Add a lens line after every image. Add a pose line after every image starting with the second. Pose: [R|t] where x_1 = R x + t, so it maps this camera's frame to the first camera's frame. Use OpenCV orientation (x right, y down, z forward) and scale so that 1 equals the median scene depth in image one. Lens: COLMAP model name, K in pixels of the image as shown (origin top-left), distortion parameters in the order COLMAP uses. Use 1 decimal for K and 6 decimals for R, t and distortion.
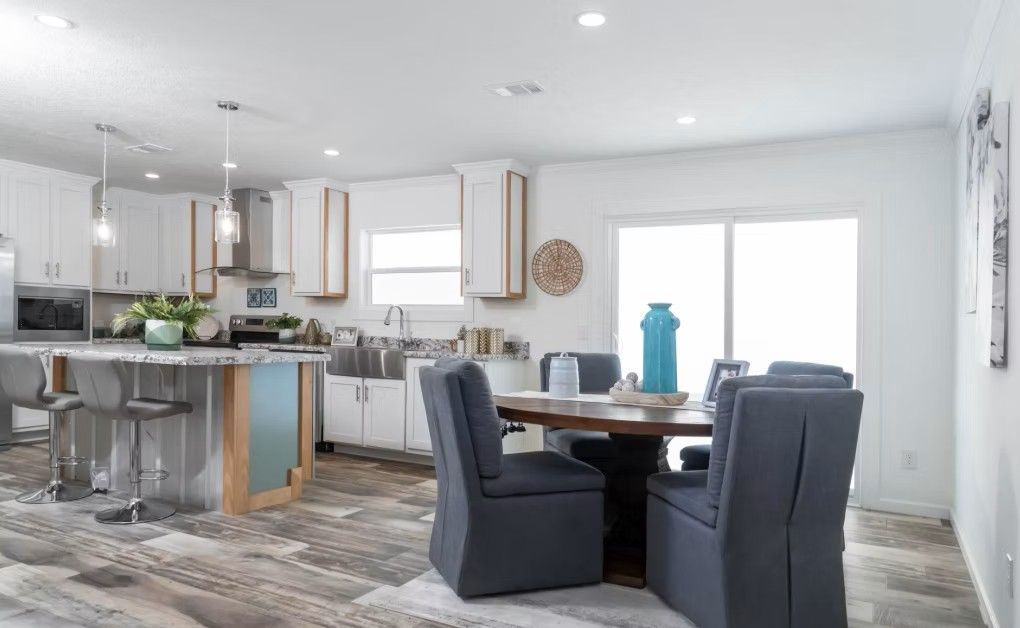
lens RADIAL K [[684.0, 0, 497.3], [0, 684.0, 368.8], [0, 0, 1]] dist [0.002062, 0.007225]
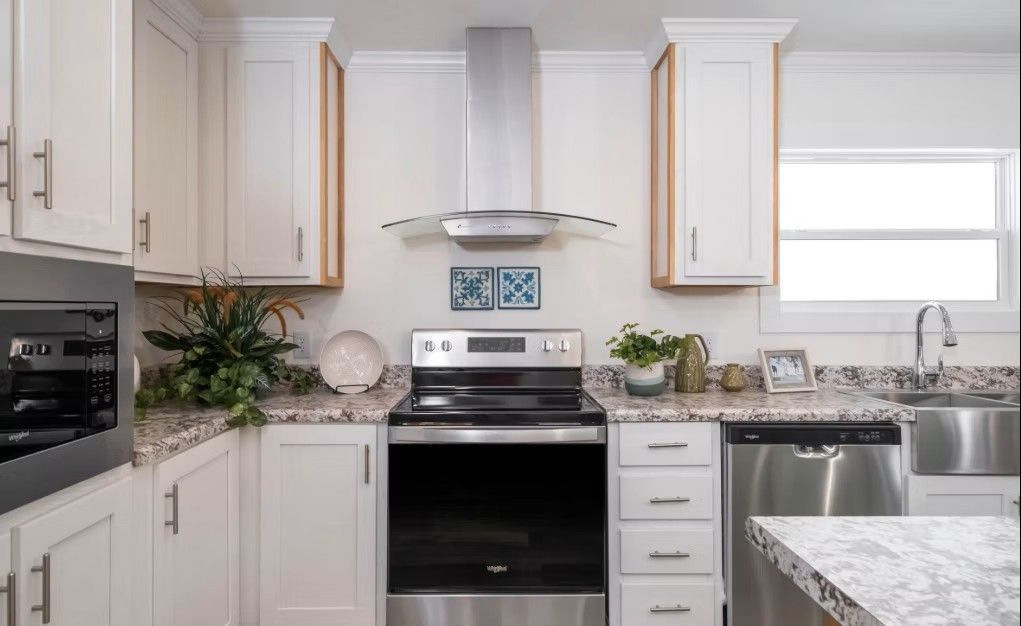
lens RADIAL K [[592.8, 0, 488.5], [0, 592.8, 311.1], [0, 0, 1]] dist [0.000563, 0.000751]
pose [[0.872877, -0.026113, 0.487241, -0.634863], [0.052082, 0.997848, -0.039825, -0.087941], [-0.485153, 0.060139, 0.872359, 0.793453]]
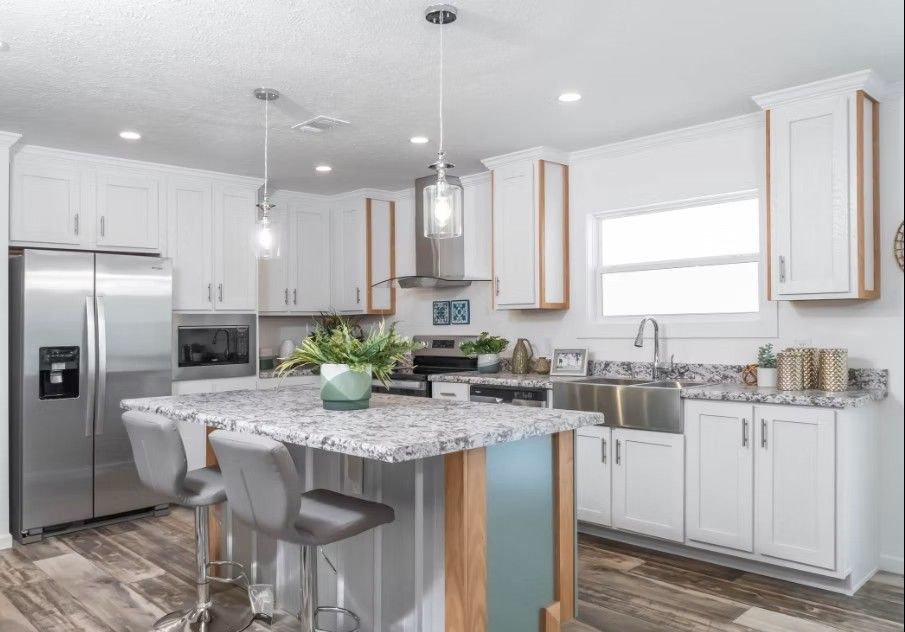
lens RADIAL K [[705.2, 0, 452.9], [0, 705.2, 323.1], [0, 0, 1]] dist [-0.012598, -0.014378]
pose [[0.960754, -0.041010, -0.274354, -0.144155], [0.022996, 0.997382, -0.068560, -0.043355], [0.276448, 0.059560, 0.959182, 0.270864]]
